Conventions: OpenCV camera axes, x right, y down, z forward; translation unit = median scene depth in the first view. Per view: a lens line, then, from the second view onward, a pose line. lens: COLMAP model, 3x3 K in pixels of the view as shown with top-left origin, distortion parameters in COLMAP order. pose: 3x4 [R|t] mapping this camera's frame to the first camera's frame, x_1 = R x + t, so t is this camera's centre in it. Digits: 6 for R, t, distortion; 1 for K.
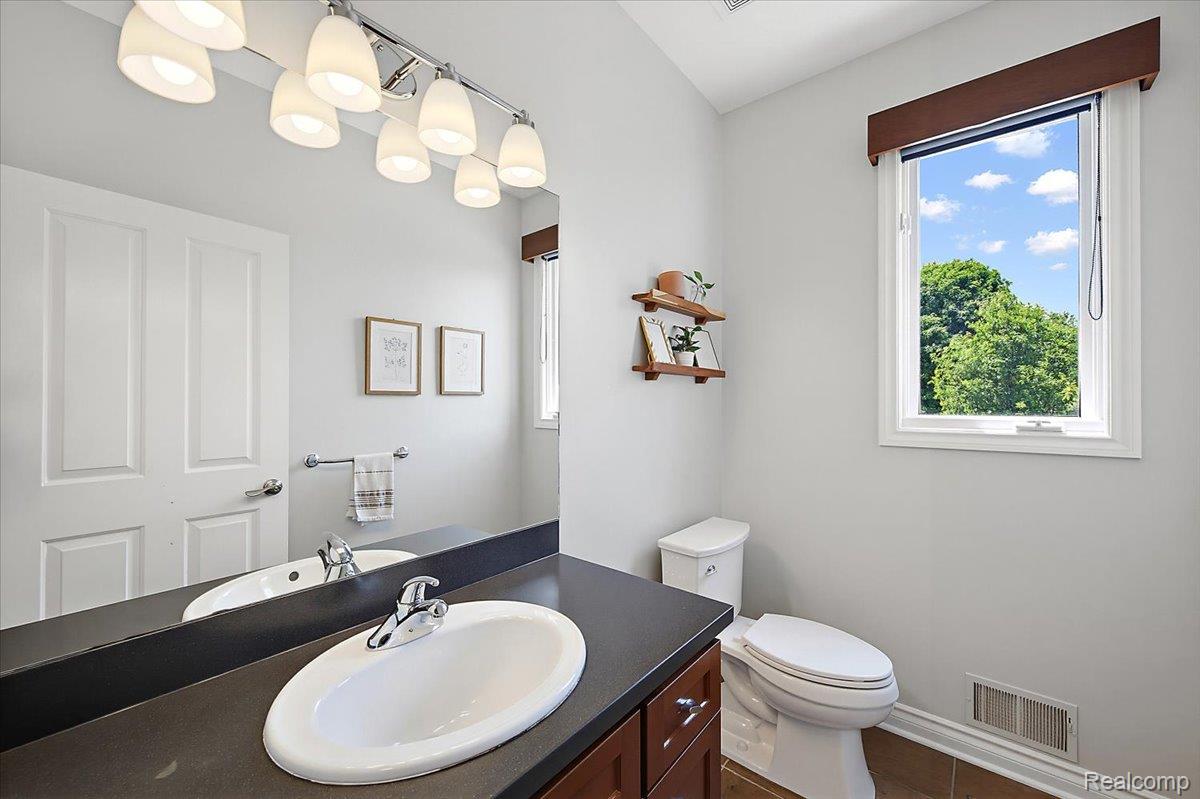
lens RADIAL K [[465.4, 0, 597.4], [0, 465.4, 399.1], [0, 0, 1]] dist [-0.011321, -0.000029]
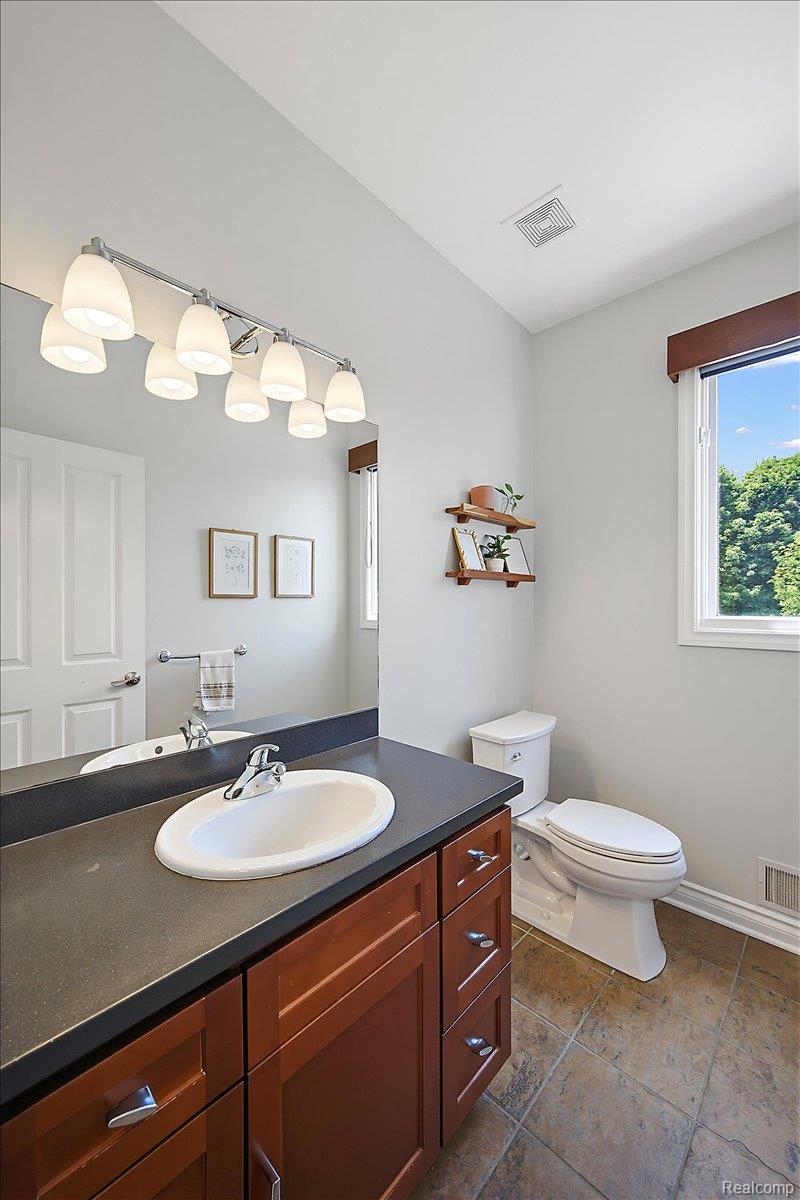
lens RADIAL K [[465.4, 0, 400.2], [0, 465.4, 603.1], [0, 0, 1]] dist [-0.011321, -0.000029]
pose [[0.998375, -0.000856, -0.056975, 0.030971], [0.001325, 0.999966, 0.008193, -0.007024], [0.056966, -0.008255, 0.998342, -0.122111]]
